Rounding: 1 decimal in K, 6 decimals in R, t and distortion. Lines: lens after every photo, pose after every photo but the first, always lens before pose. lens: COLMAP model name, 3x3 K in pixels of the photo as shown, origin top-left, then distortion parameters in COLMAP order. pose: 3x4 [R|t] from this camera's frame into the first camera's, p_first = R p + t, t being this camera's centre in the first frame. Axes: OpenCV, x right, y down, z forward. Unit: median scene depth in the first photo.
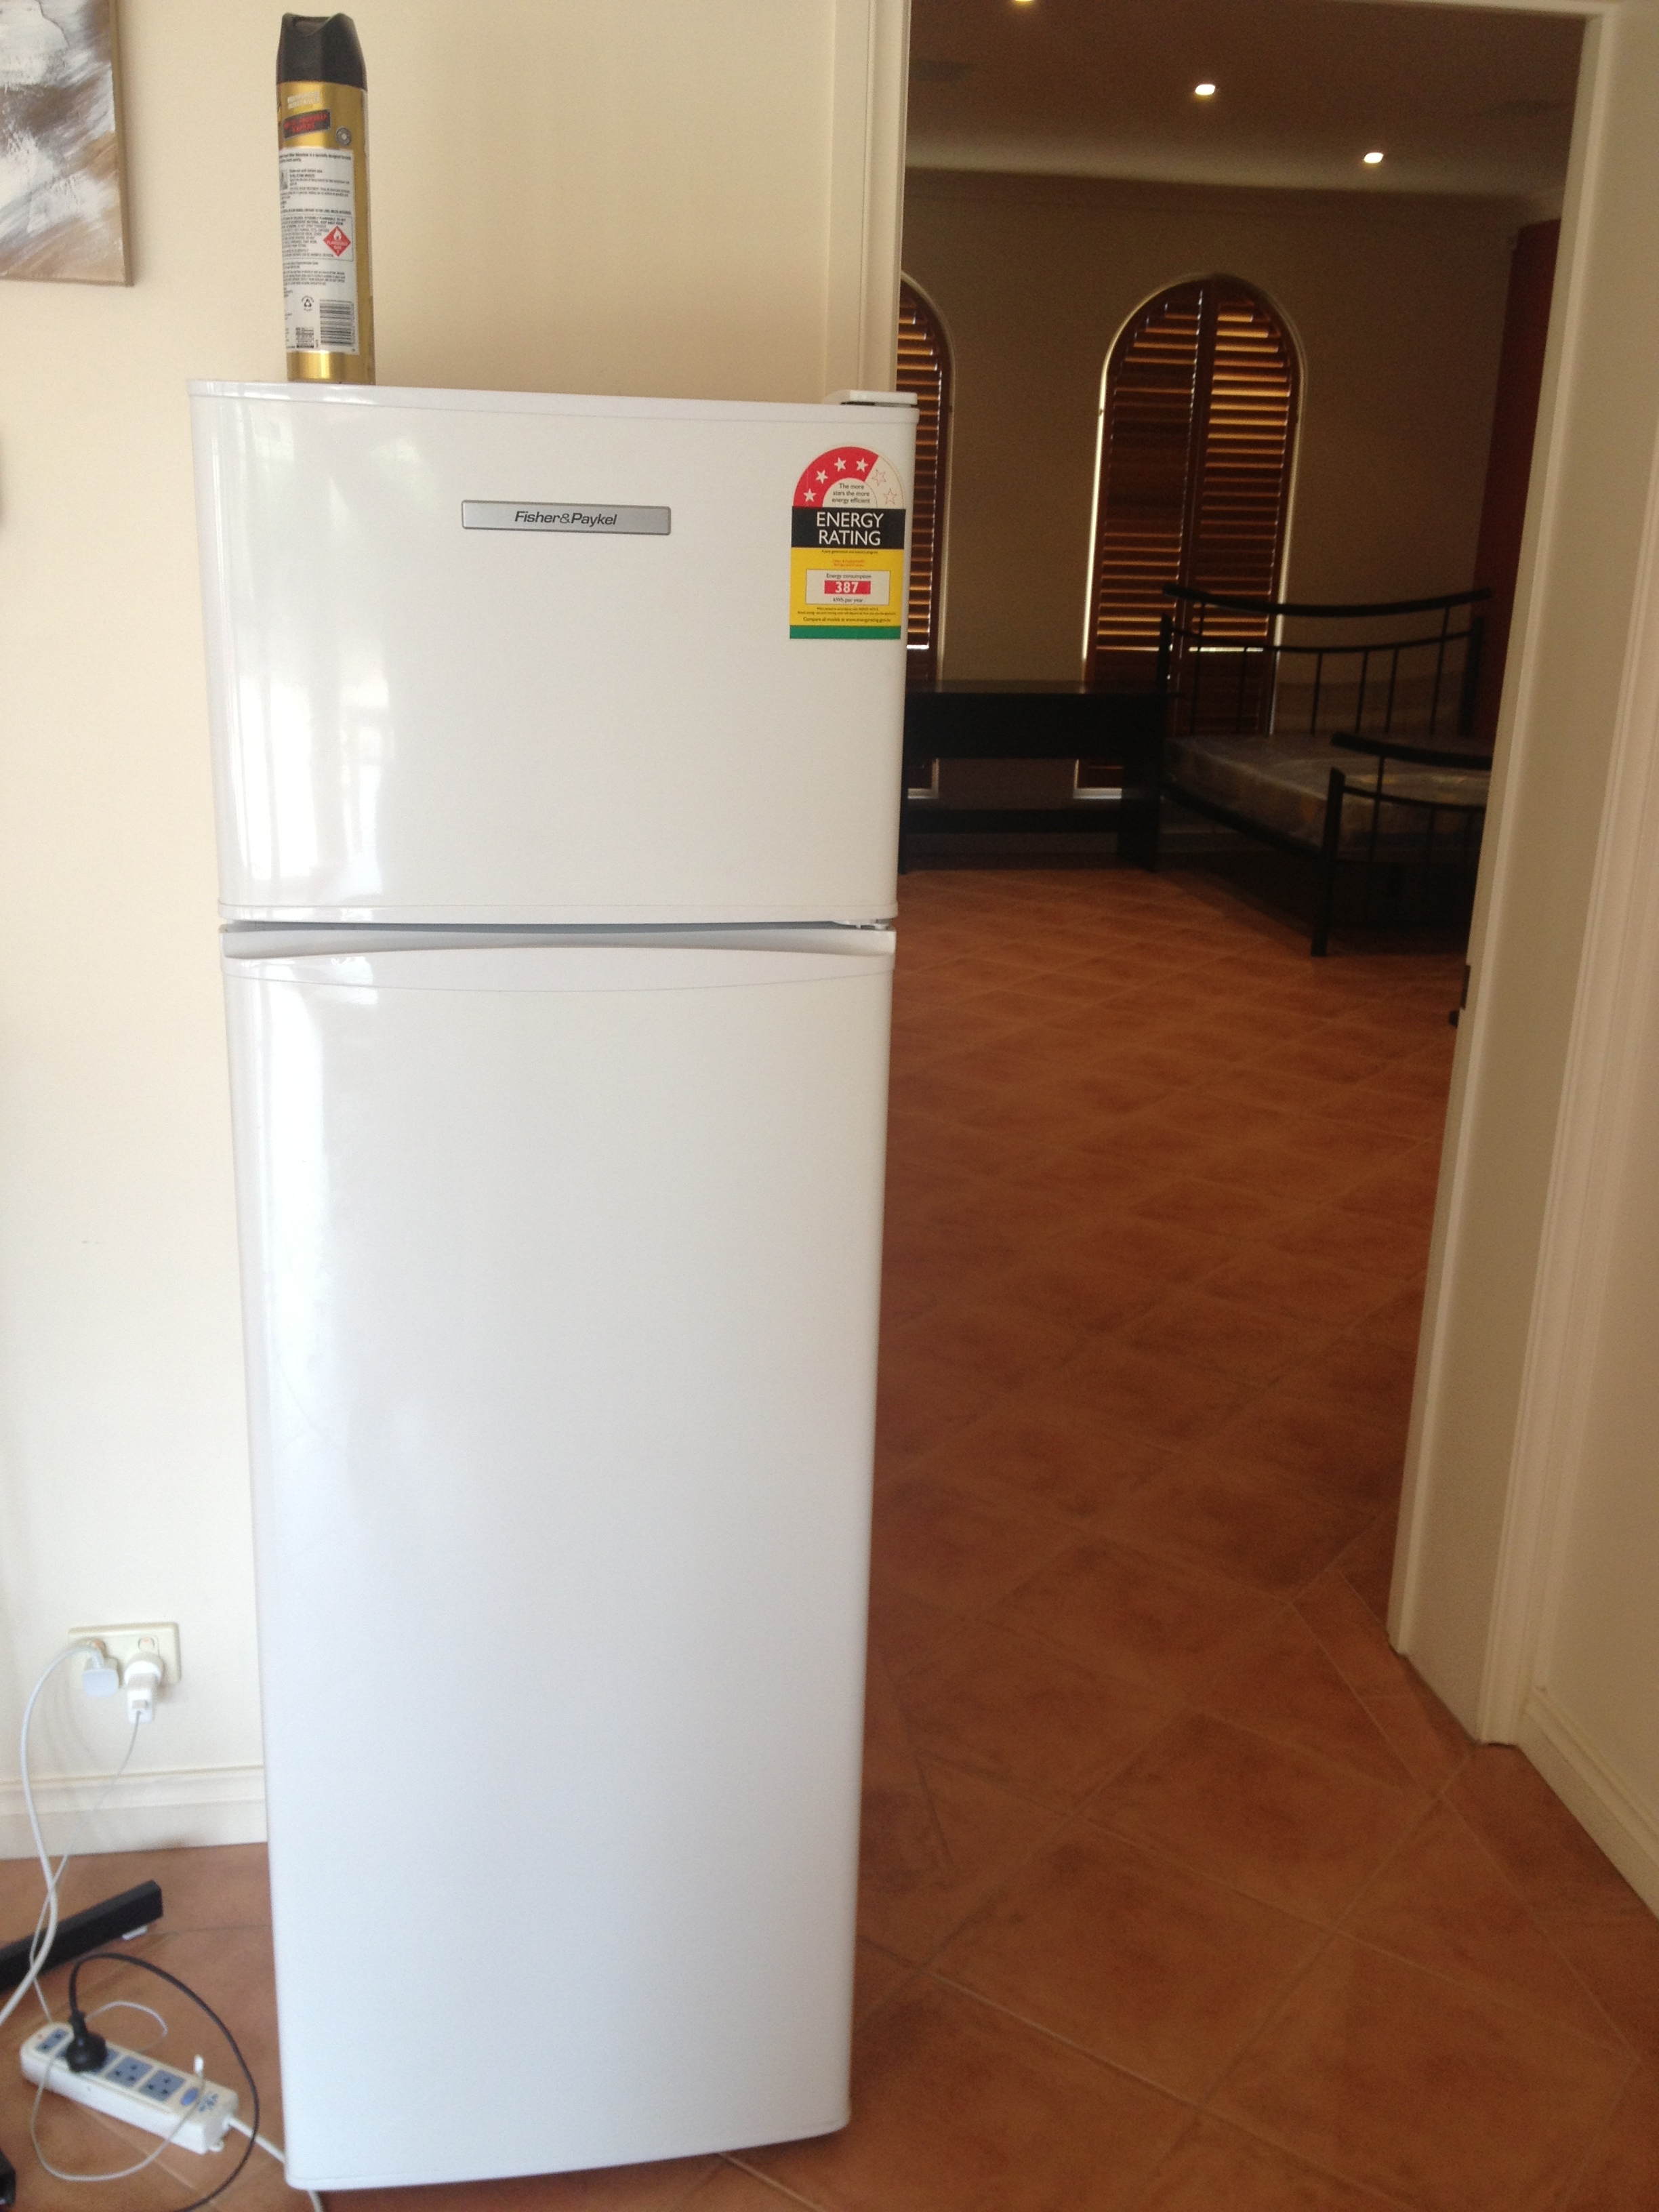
lens RADIAL K [[2052.7, 0, 829.5], [0, 2052.7, 1106.0], [0, 0, 1]] dist [0.207794, -0.439243]
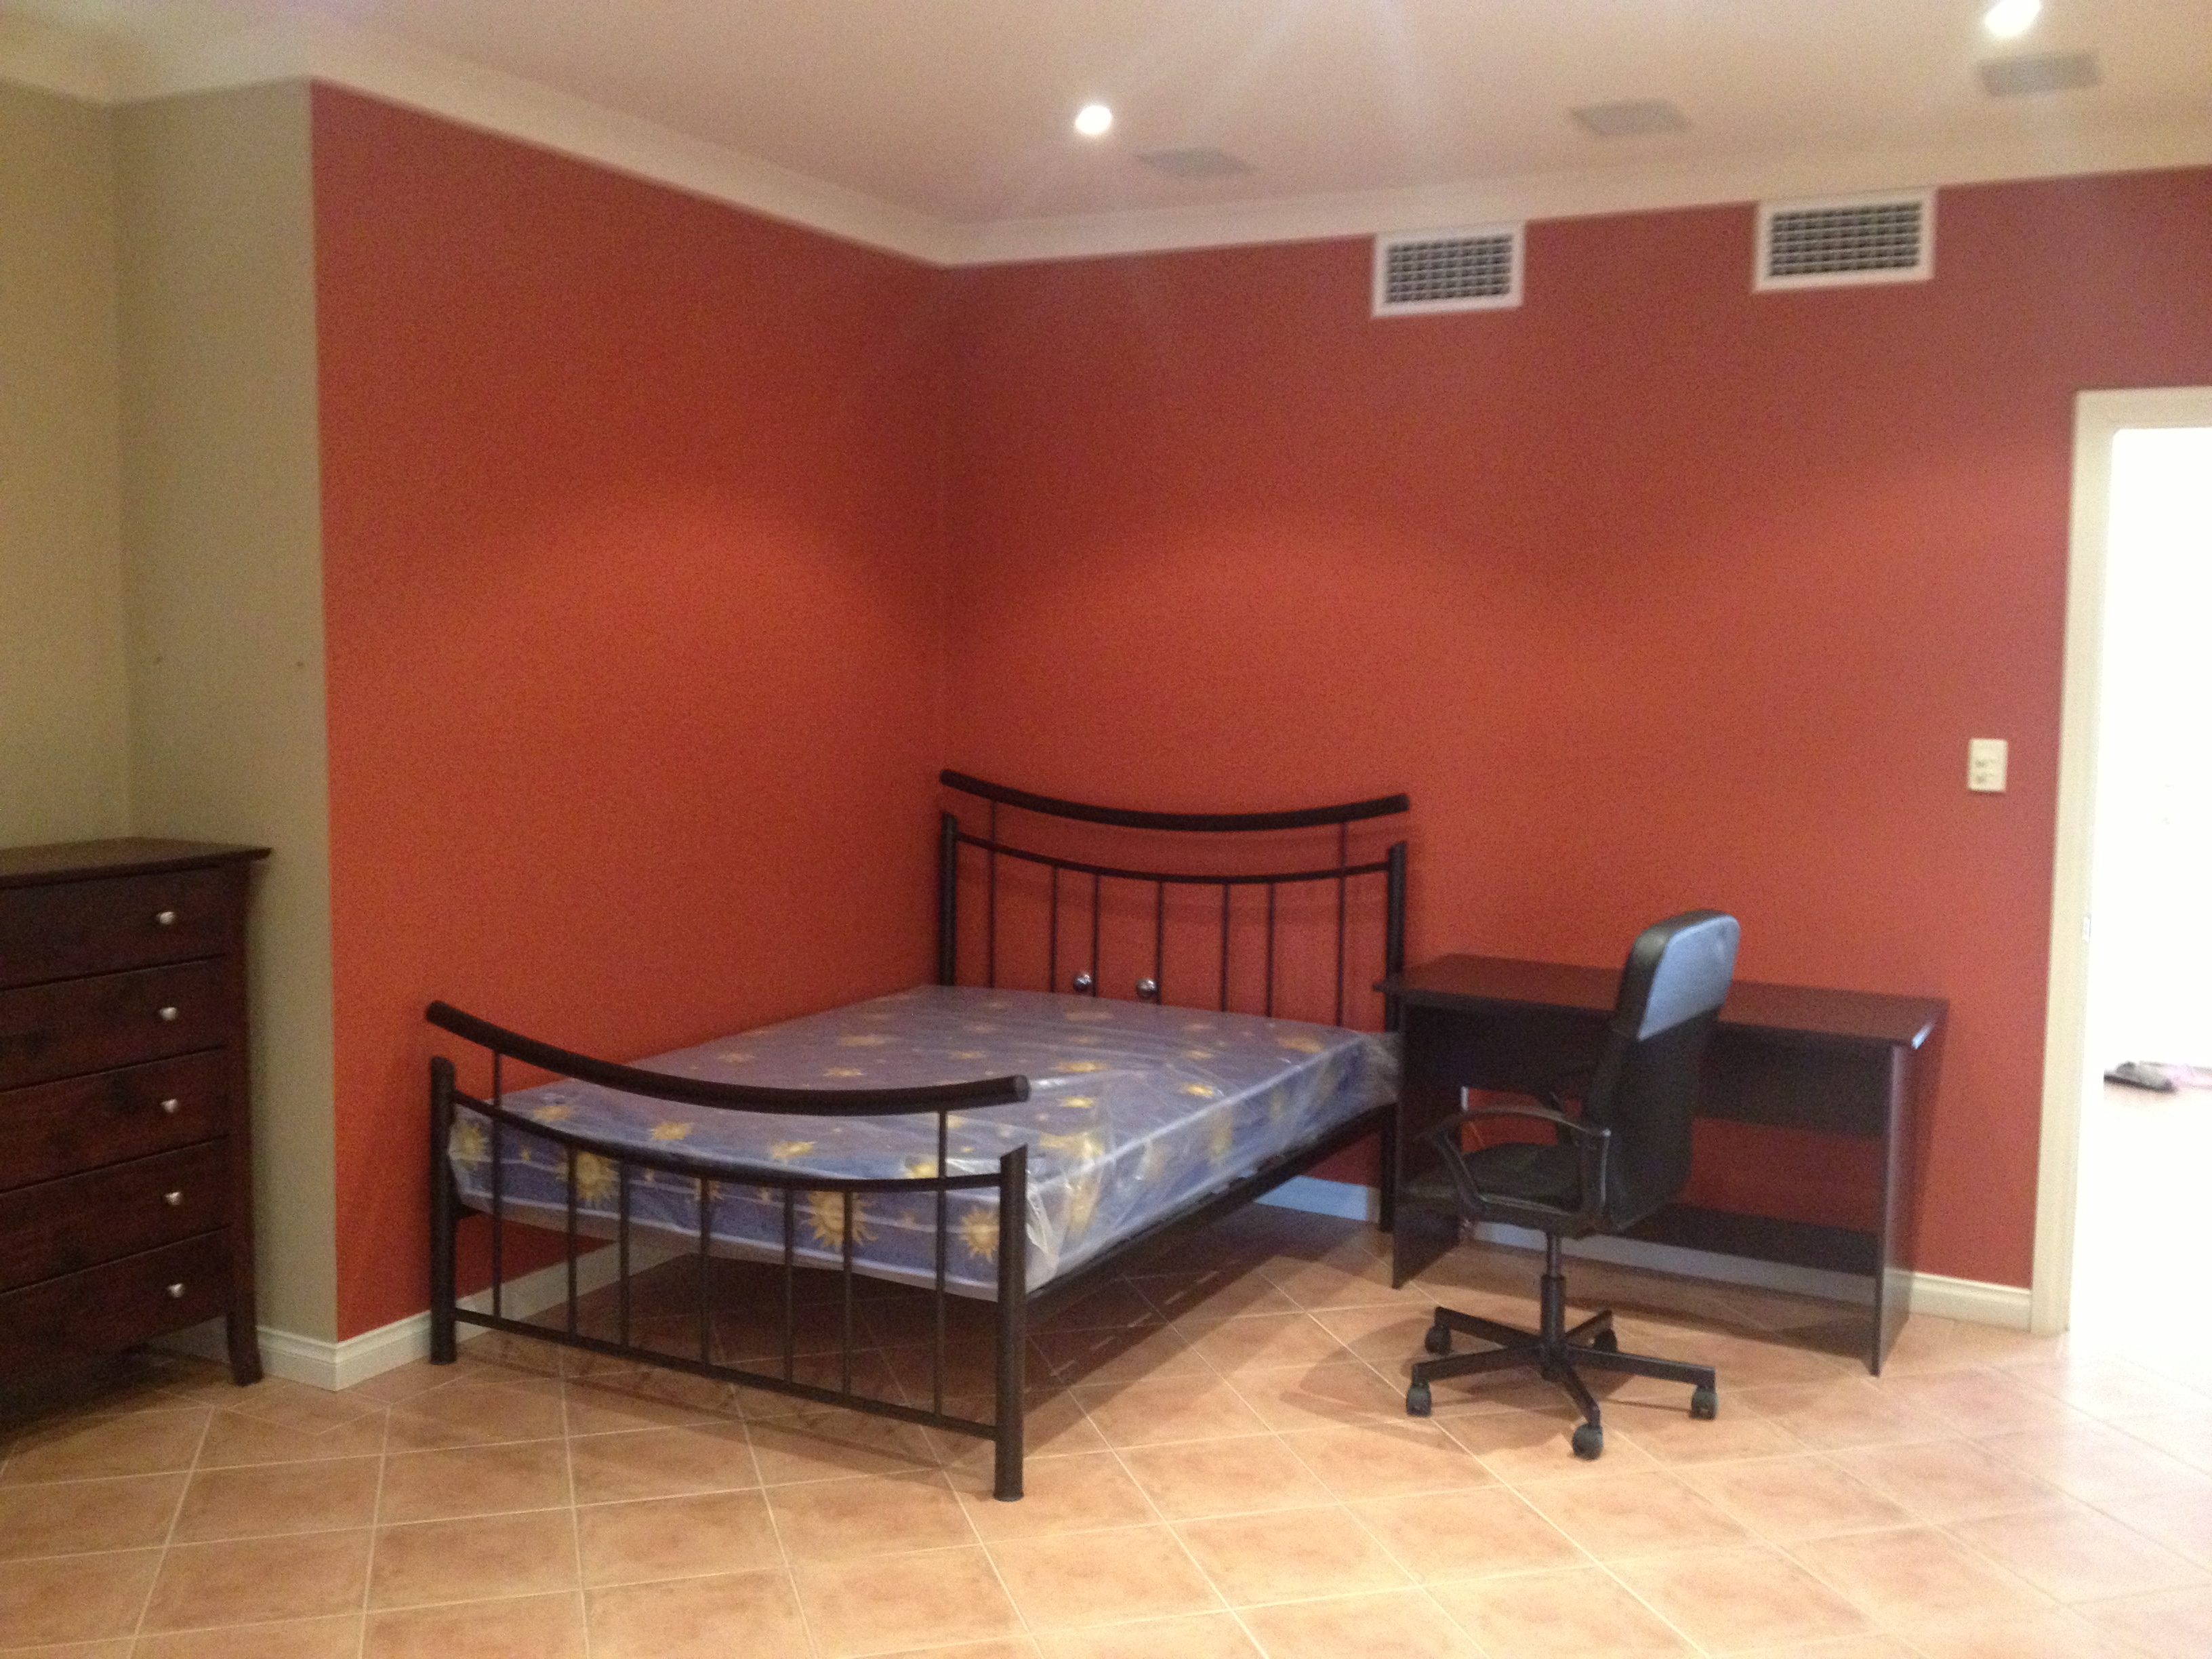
lens RADIAL K [[2054.6, 0, 1106.0], [0, 2054.6, 829.5], [0, 0, 1]] dist [0.009190, 0.005172]
pose [[0.794957, 0.038320, -0.605454, 0.626356], [-0.161781, 0.975253, -0.150693, -0.136075], [0.584696, 0.217746, 0.781484, 0.493443]]
